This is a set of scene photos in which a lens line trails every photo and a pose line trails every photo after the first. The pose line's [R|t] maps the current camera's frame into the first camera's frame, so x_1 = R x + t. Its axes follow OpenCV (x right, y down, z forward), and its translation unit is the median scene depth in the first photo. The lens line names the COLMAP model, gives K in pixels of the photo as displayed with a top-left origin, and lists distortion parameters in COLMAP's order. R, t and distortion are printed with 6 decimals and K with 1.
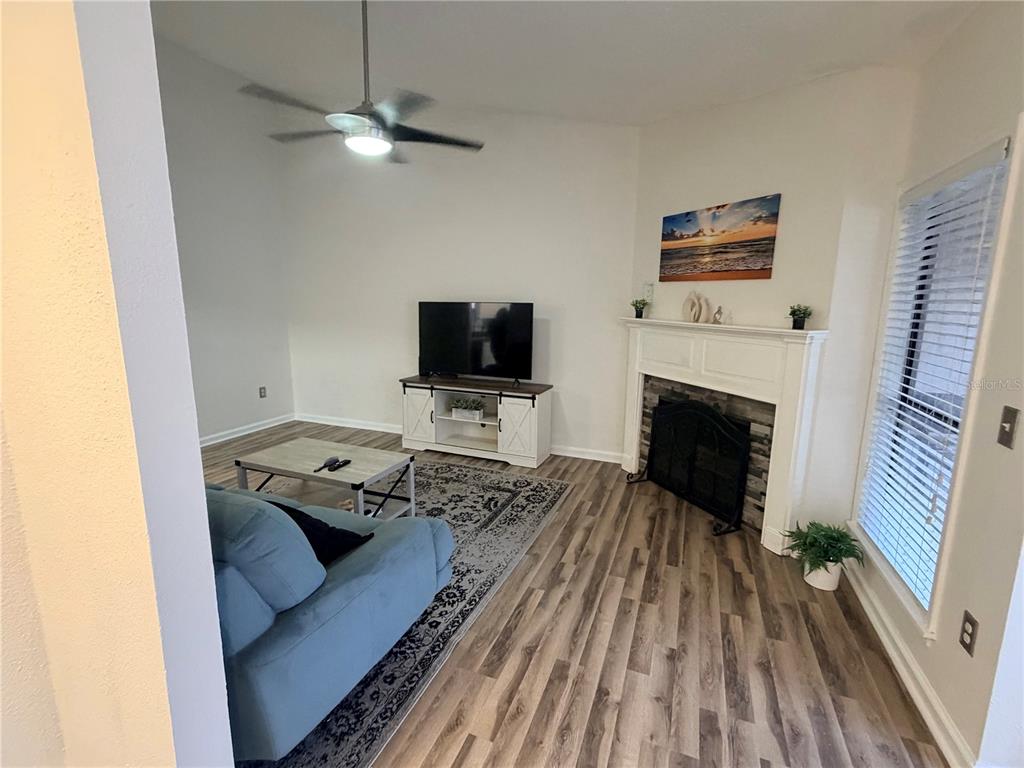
lens RADIAL K [[463.1, 0, 514.4], [0, 463.1, 381.2], [0, 0, 1]] dist [-0.002727, 0.001064]
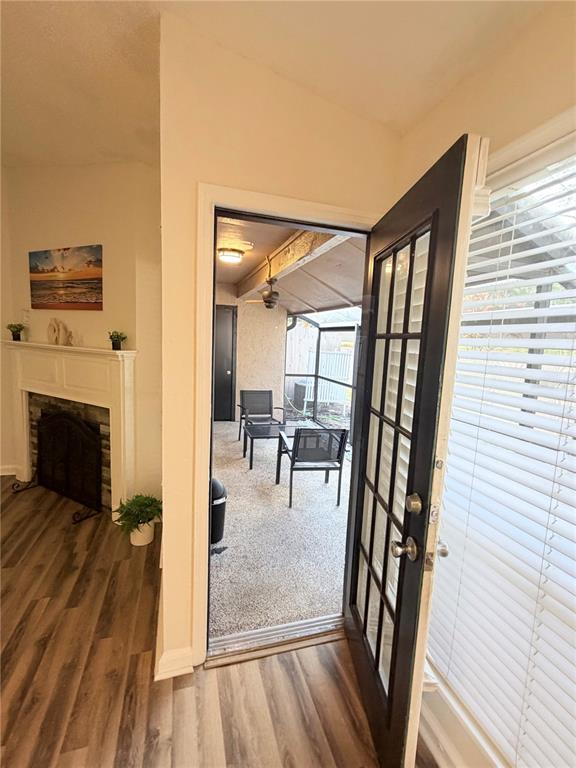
lens RADIAL K [[347.3, 0, 285.1], [0, 347.3, 380.3], [0, 0, 1]] dist [-0.002727, 0.001064]
pose [[0.784234, -0.051873, 0.618294, 0.285253], [0.071624, 0.997406, -0.007167, 0.010848], [-0.616318, 0.049906, 0.785915, -0.043020]]
